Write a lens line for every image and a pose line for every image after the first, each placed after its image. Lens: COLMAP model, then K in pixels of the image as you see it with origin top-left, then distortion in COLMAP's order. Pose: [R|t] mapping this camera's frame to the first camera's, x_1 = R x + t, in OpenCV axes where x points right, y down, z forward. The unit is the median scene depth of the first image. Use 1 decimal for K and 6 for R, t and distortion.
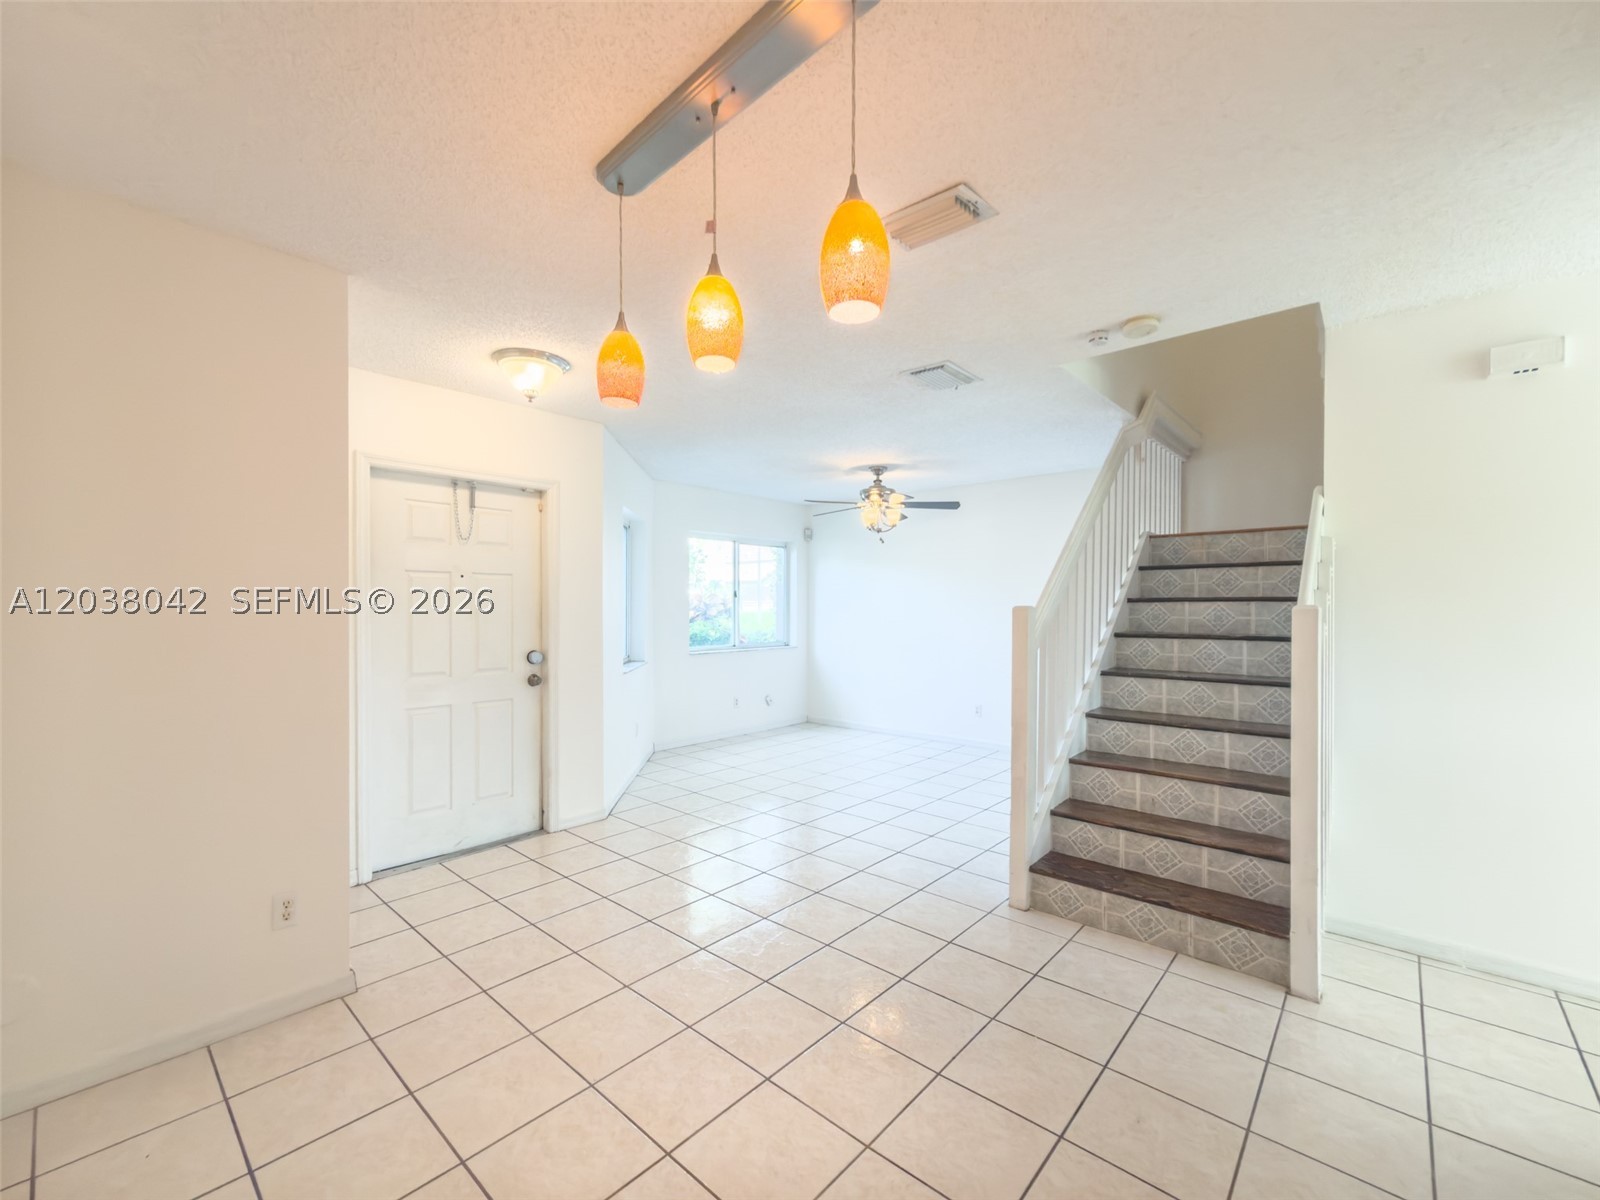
lens RADIAL K [[655.4, 0, 807.8], [0, 655.4, 600.7], [0, 0, 1]] dist [-0.001020, 0.000030]
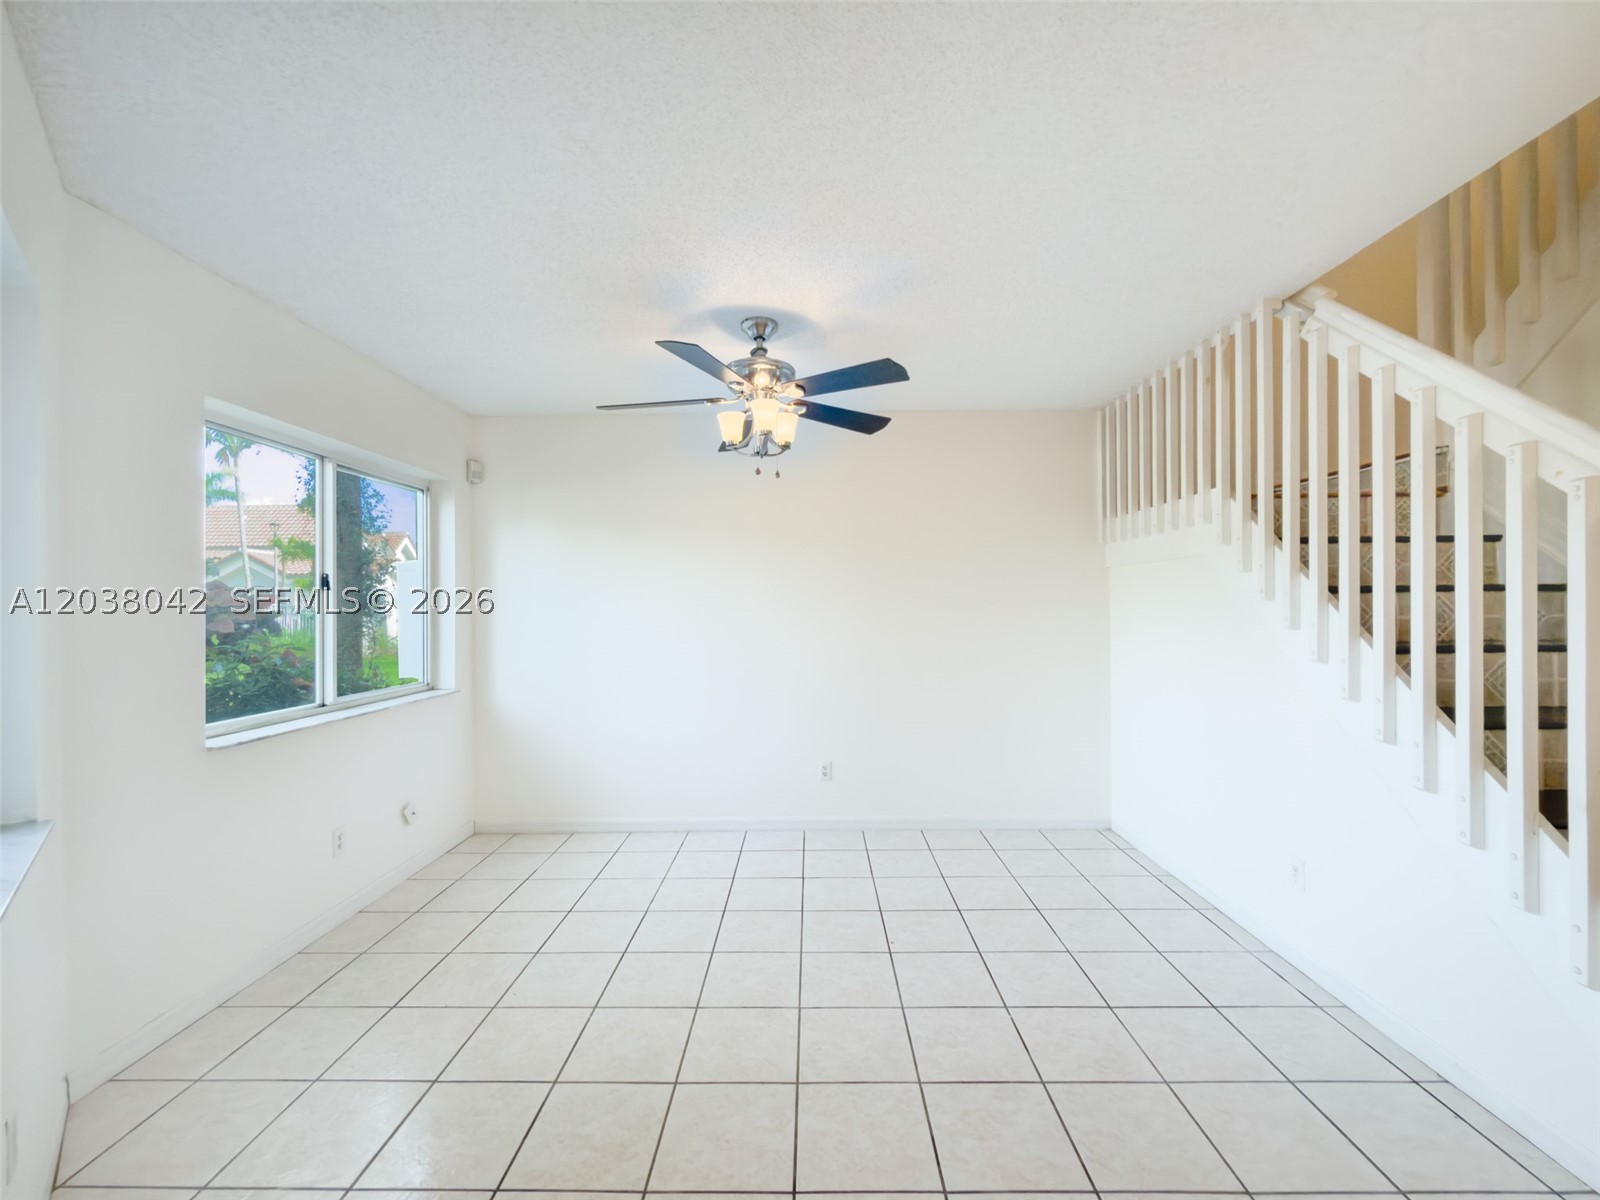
lens RADIAL K [[655.4, 0, 807.8], [0, 655.4, 600.7], [0, 0, 1]] dist [-0.001020, 0.000030]
pose [[0.768825, -0.000735, 0.639459, -0.162939], [0.003282, 0.999991, -0.002797, 0.004913], [-0.639451, 0.004249, 0.768820, 0.549588]]
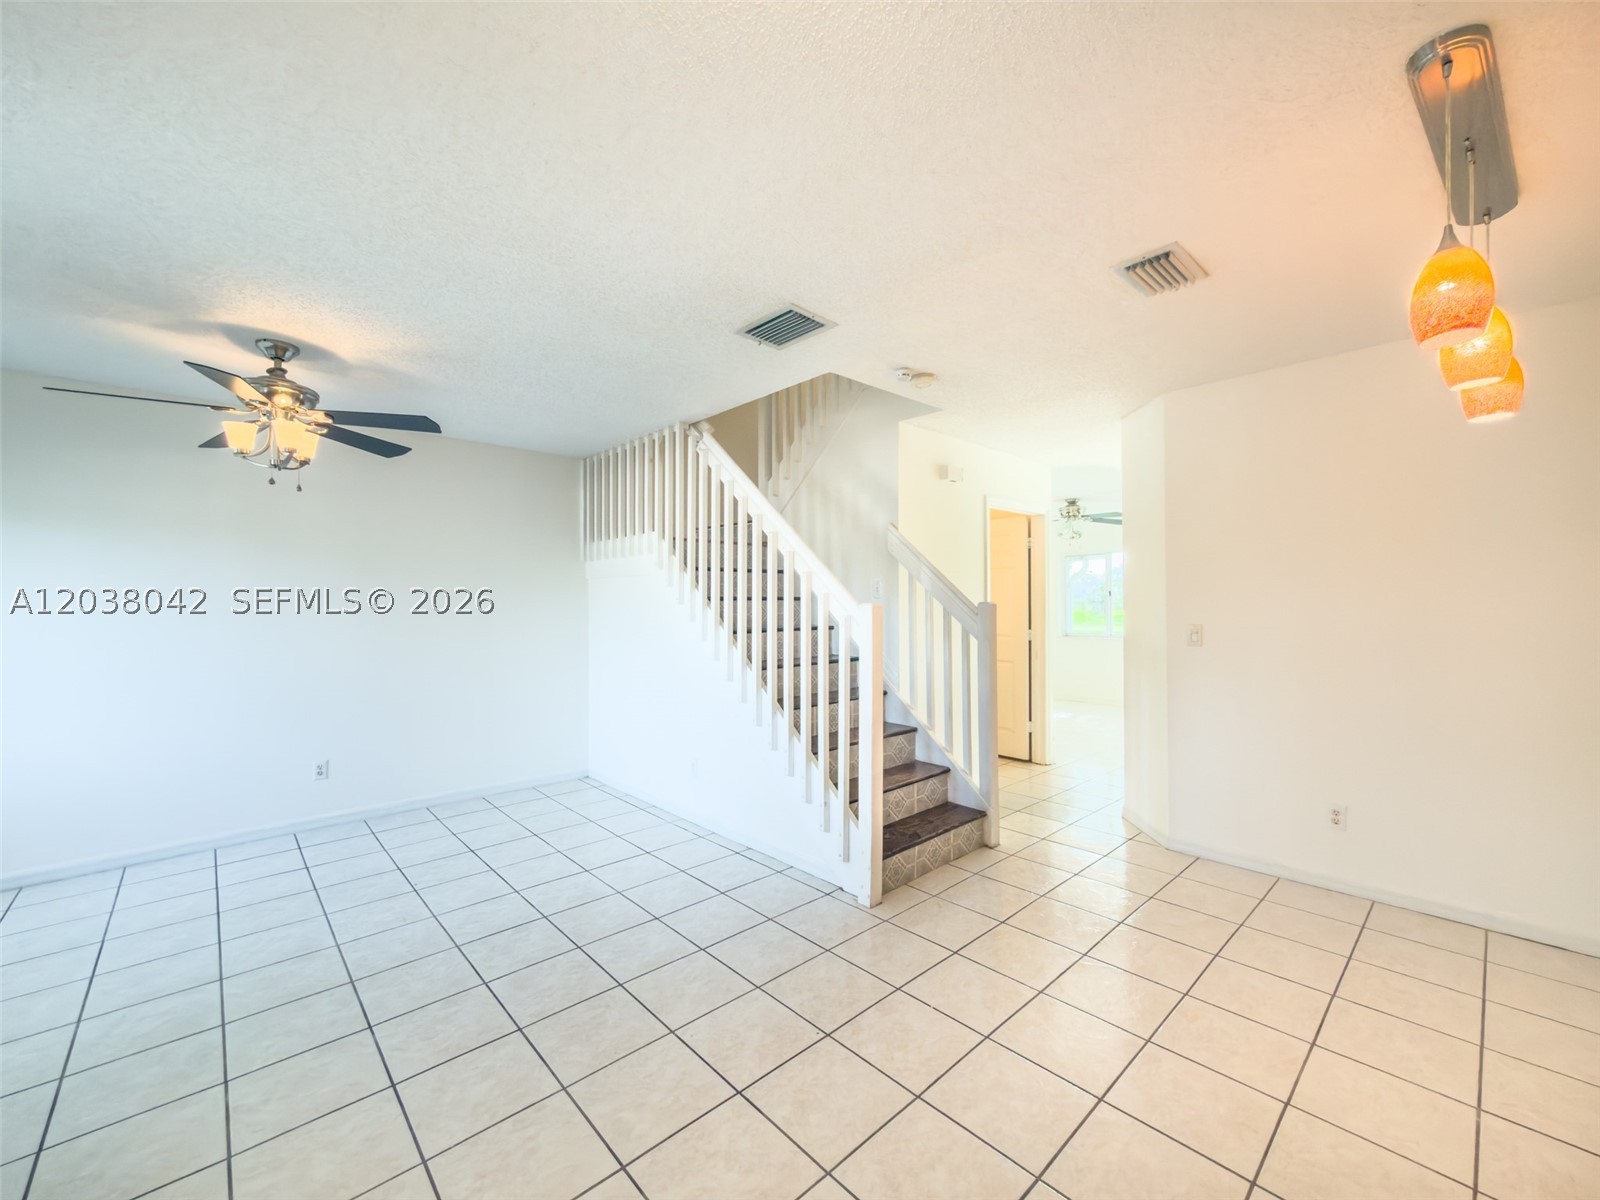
lens RADIAL K [[639.7, 0, 804.0], [0, 639.7, 601.6], [0, 0, 1]] dist [-0.000091, 0.000404]
pose [[0.120047, 0.005480, 0.992753, -0.320400], [0.000650, 0.999984, -0.005598, 0.005255], [-0.992768, 0.001317, 0.120042, 0.474367]]
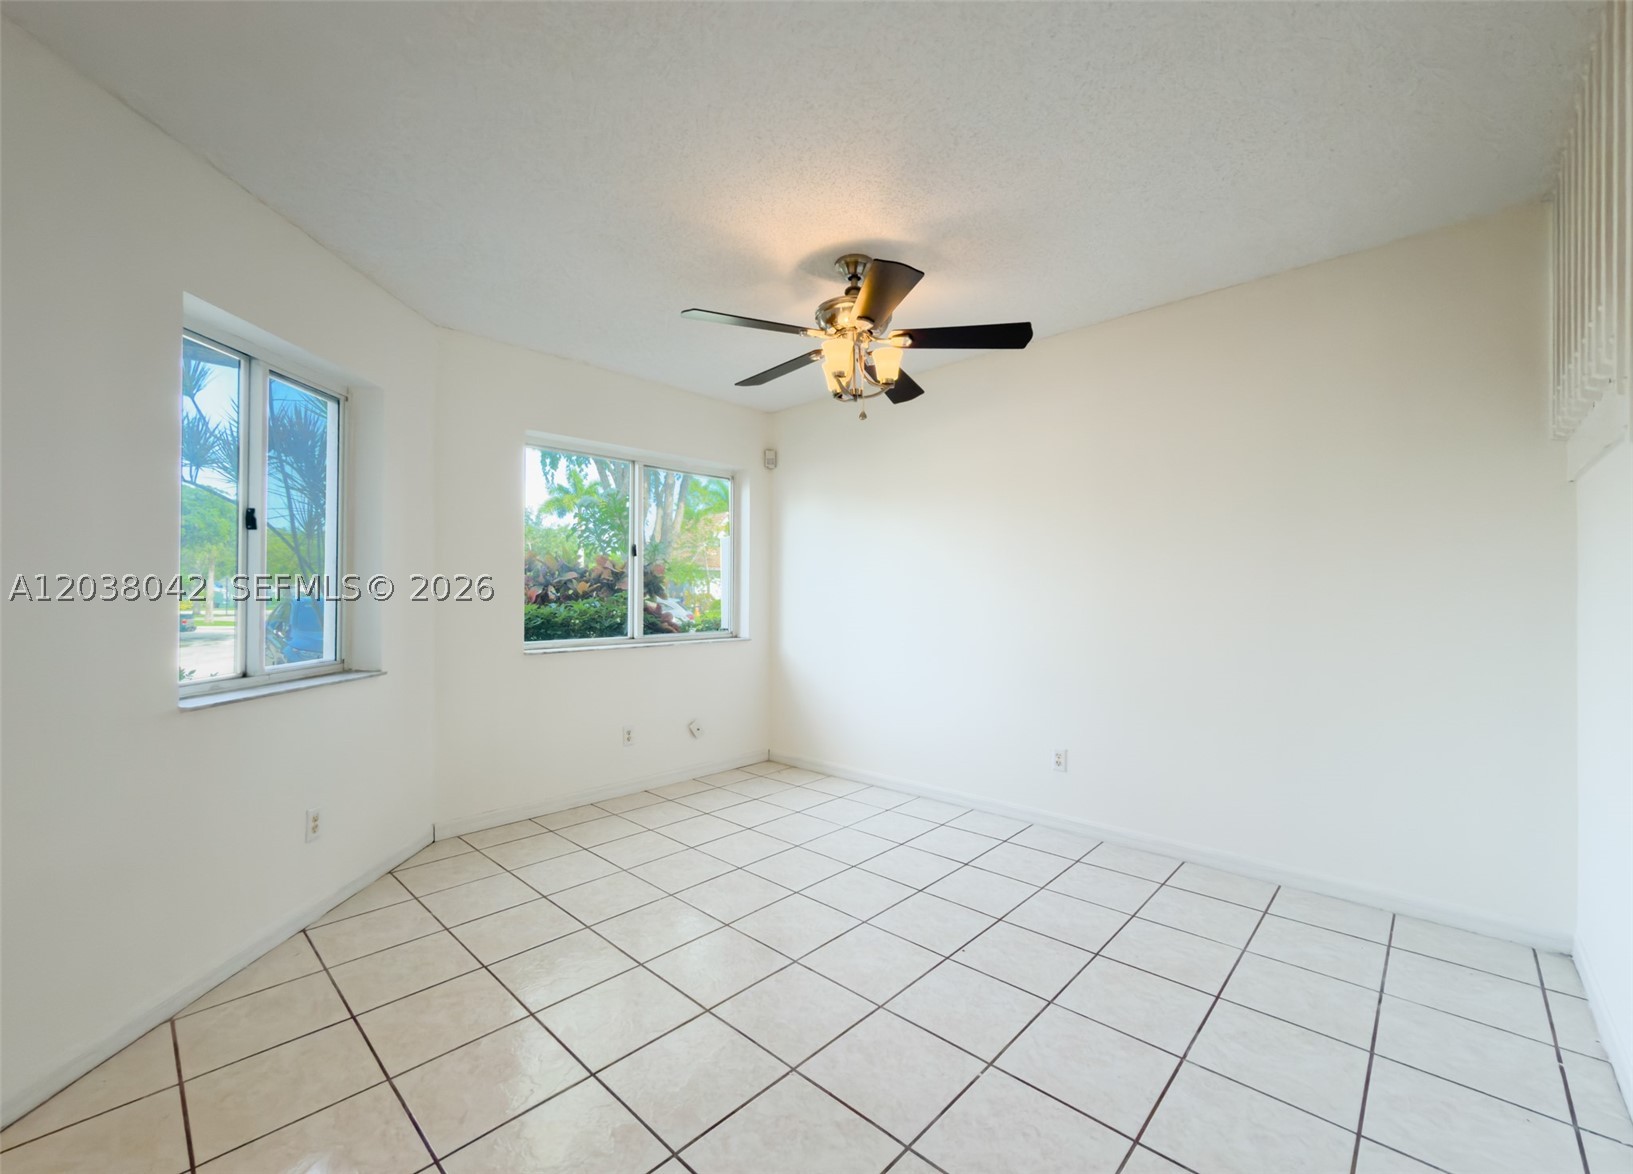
lens RADIAL K [[659.1, 0, 814.6], [0, 659.1, 586.1], [0, 0, 1]] dist [0.001146, 0.000022]
pose [[0.998945, -0.004442, -0.045714, 0.090337], [0.004205, 0.999977, -0.005262, 0.029702], [0.045737, 0.005064, 0.998941, 0.479315]]
